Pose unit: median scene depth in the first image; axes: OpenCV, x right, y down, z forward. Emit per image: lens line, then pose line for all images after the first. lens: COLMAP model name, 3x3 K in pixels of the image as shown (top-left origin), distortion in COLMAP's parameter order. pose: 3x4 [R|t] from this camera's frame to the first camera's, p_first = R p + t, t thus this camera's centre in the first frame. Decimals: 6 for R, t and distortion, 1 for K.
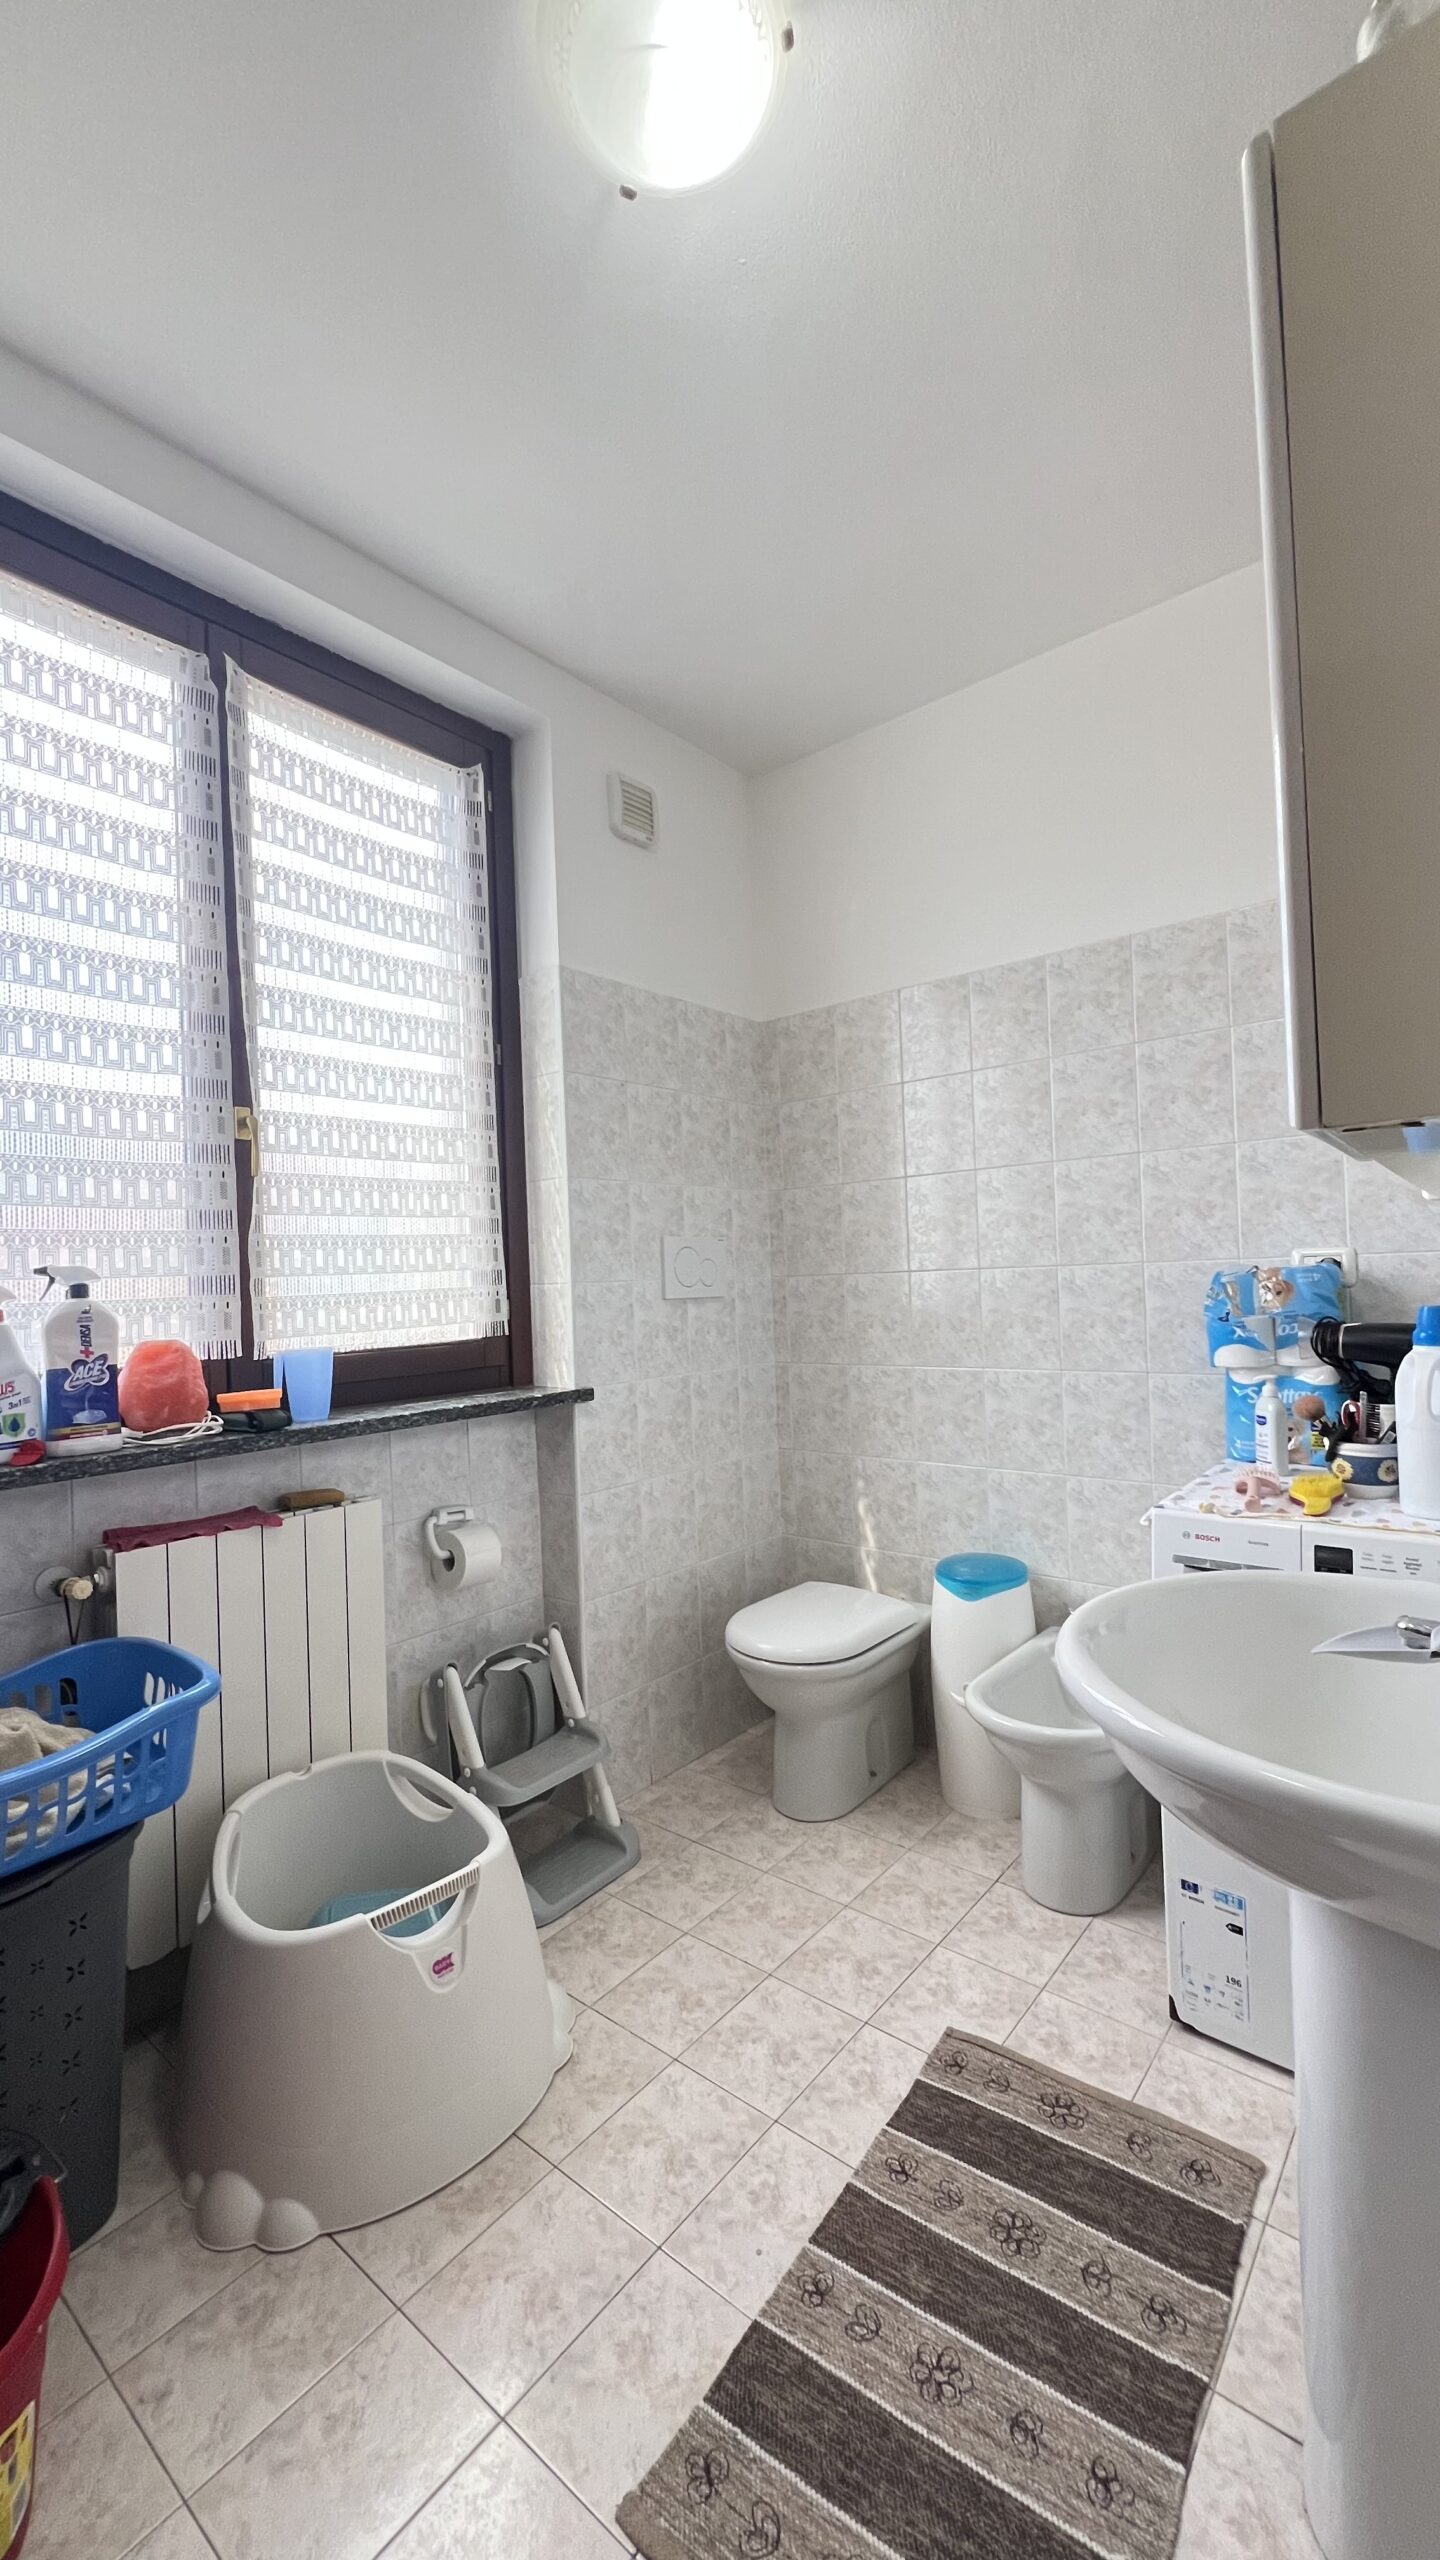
lens RADIAL K [[1024.2, 0, 724.4], [0, 1024.2, 1272.1], [0, 0, 1]] dist [-0.001285, -0.000376]
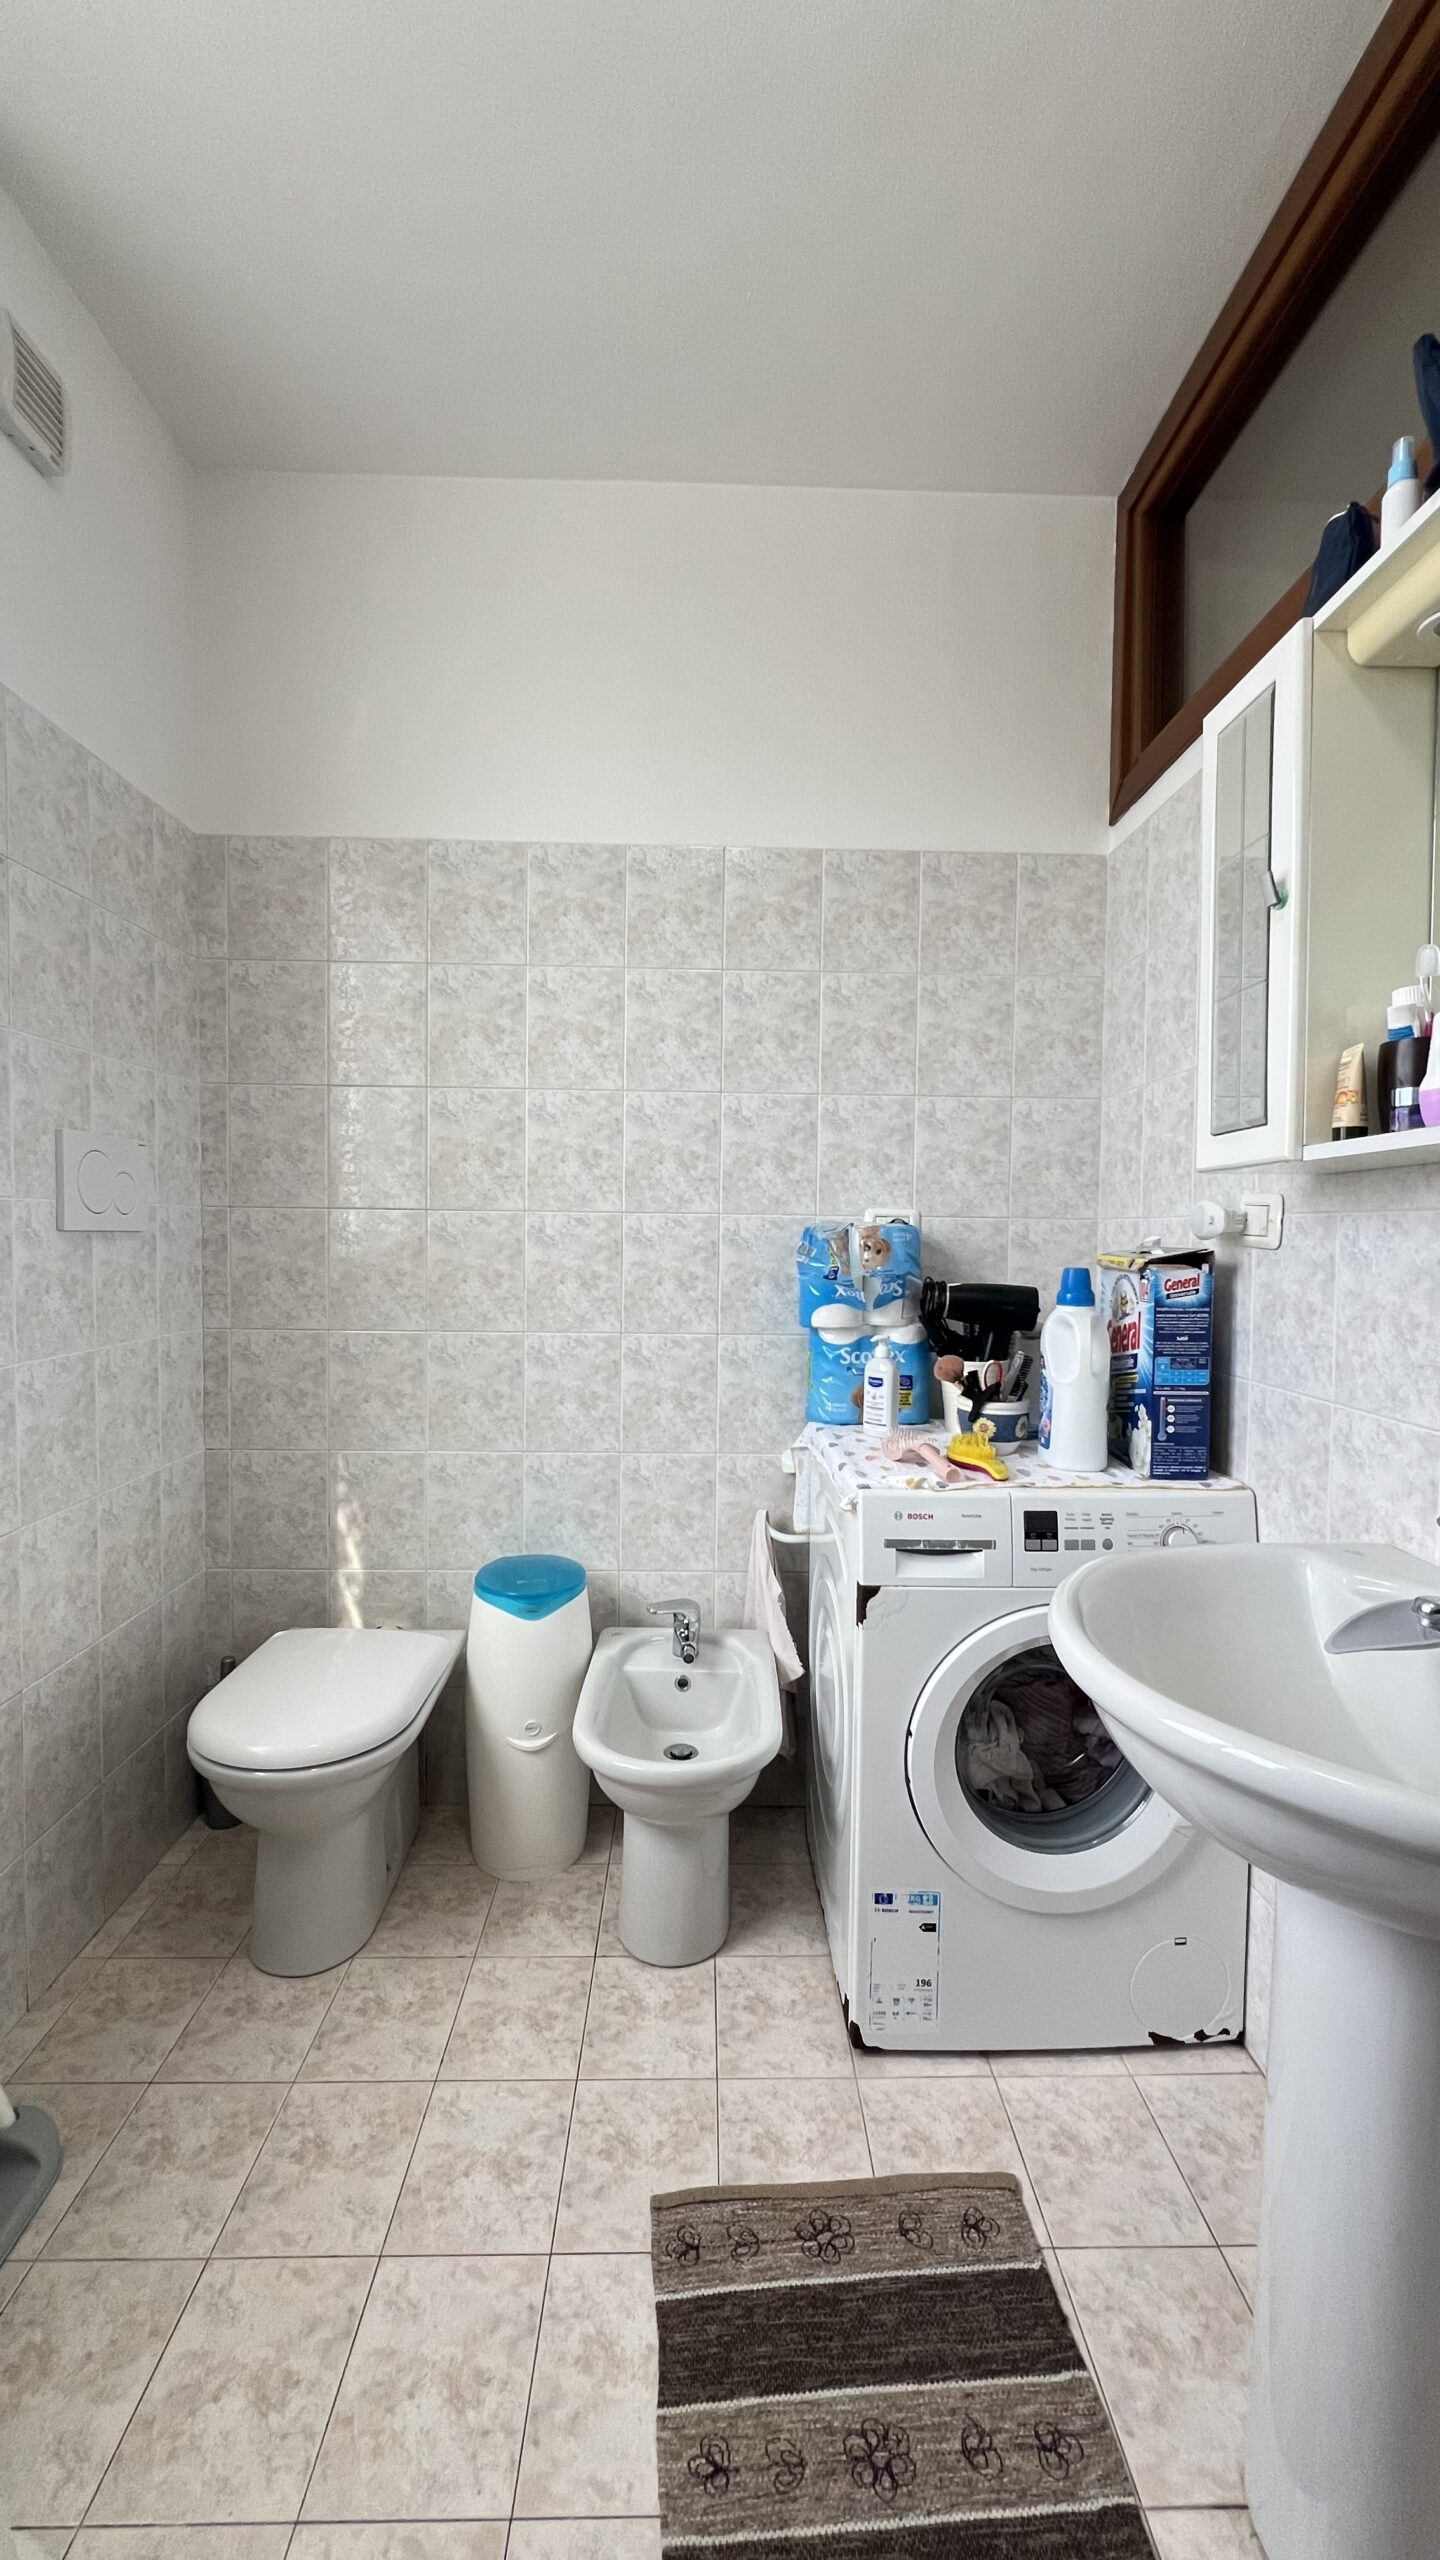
lens RADIAL K [[1024.9, 0, 729.4], [0, 1024.9, 1272.8], [0, 0, 1]] dist [-0.002913, 0.000504]
pose [[0.753651, 0.019257, 0.656993, -0.191644], [-0.047802, 0.998530, 0.025566, 0.020312], [-0.655535, -0.050674, 0.753463, 0.320186]]
